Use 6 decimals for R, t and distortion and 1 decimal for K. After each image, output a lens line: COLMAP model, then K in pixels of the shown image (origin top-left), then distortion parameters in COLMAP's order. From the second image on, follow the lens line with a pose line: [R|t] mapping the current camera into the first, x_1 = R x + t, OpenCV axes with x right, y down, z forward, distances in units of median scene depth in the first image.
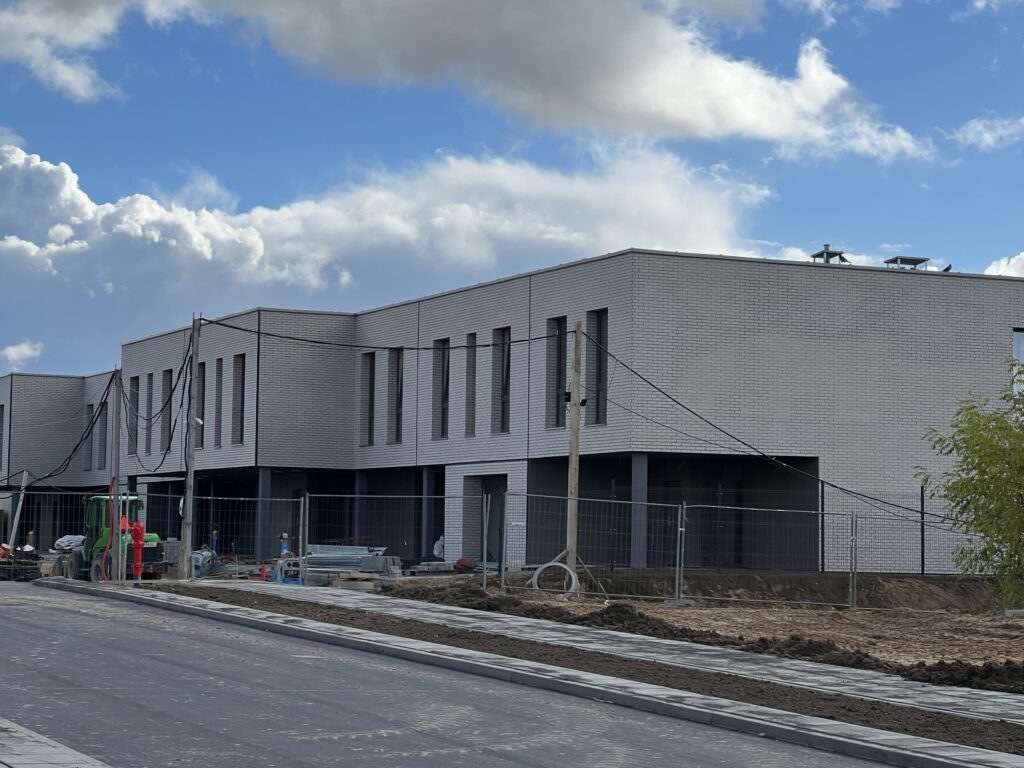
lens RADIAL K [[2271.5, 0, 511.4], [0, 2271.5, 382.8], [0, 0, 1]] dist [0.046953, 0.000000]
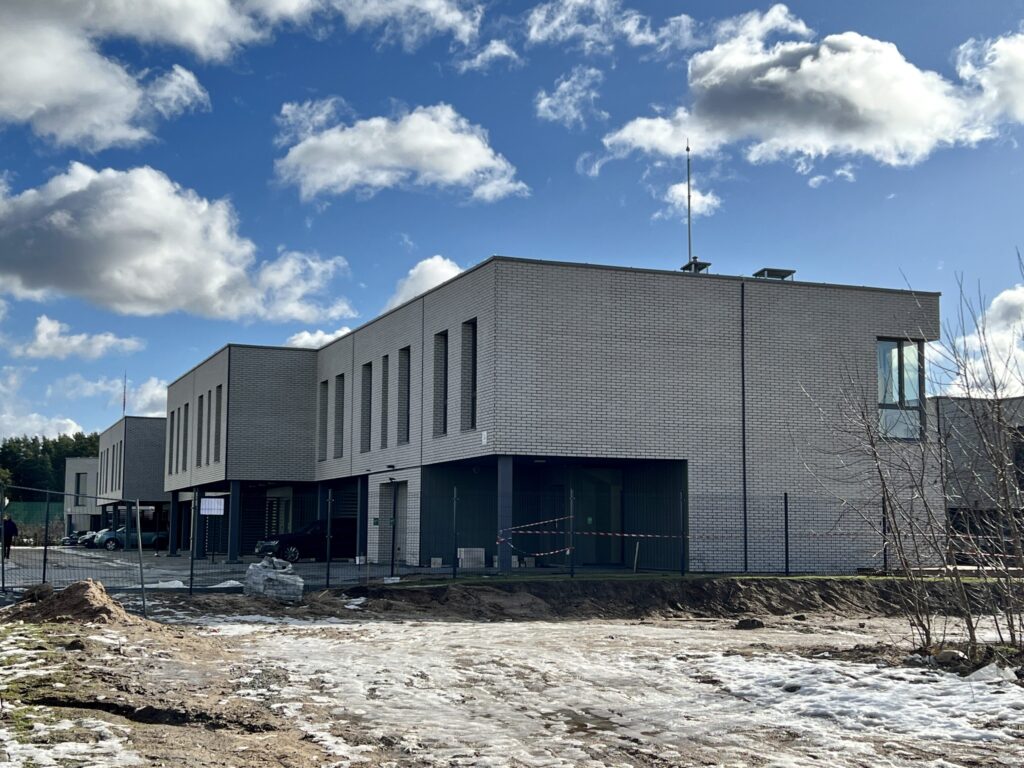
lens RADIAL K [[1349.0, 0, 505.8], [0, 1349.0, 389.3], [0, 0, 1]] dist [0.009463, 0.000000]
pose [[0.997813, -0.013477, -0.064711, 0.089273], [0.010976, 0.999185, -0.038850, 0.022739], [0.065182, 0.038055, 0.997148, 0.369672]]
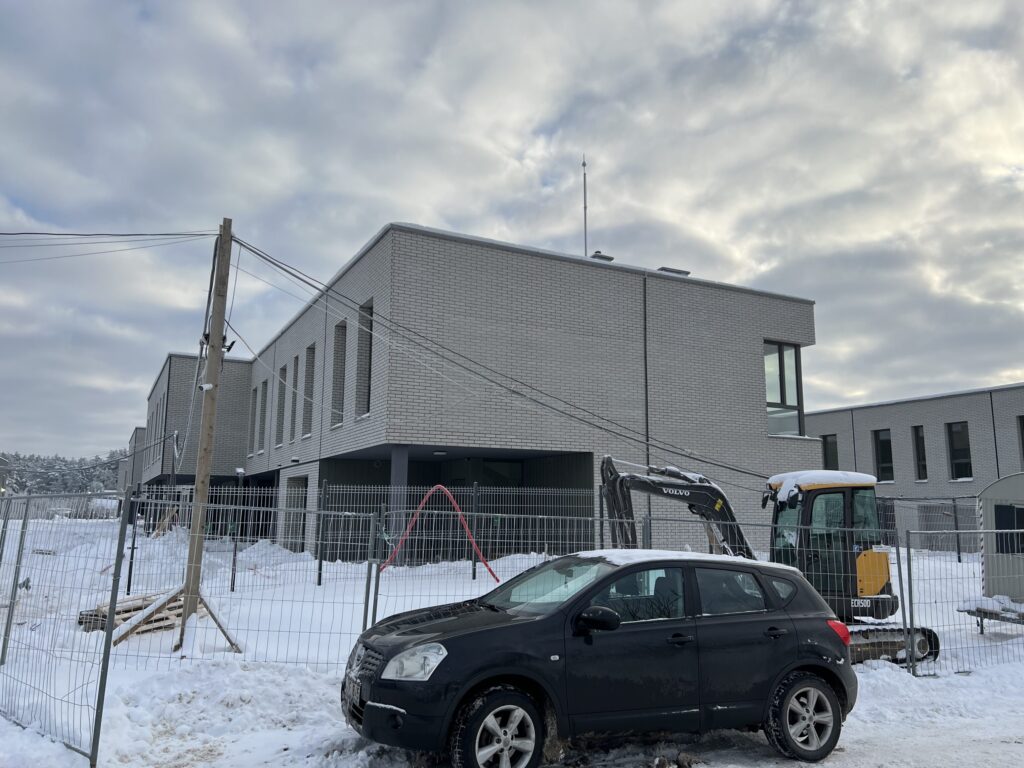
lens RADIAL K [[756.6, 0, 501.2], [0, 756.6, 418.2], [0, 0, 1]] dist [0.050528, -0.060030]
pose [[0.999302, -0.002470, 0.037269, 0.079581], [0.004371, 0.998688, -0.051013, 0.033004], [-0.037094, 0.051141, 0.998002, 0.644611]]
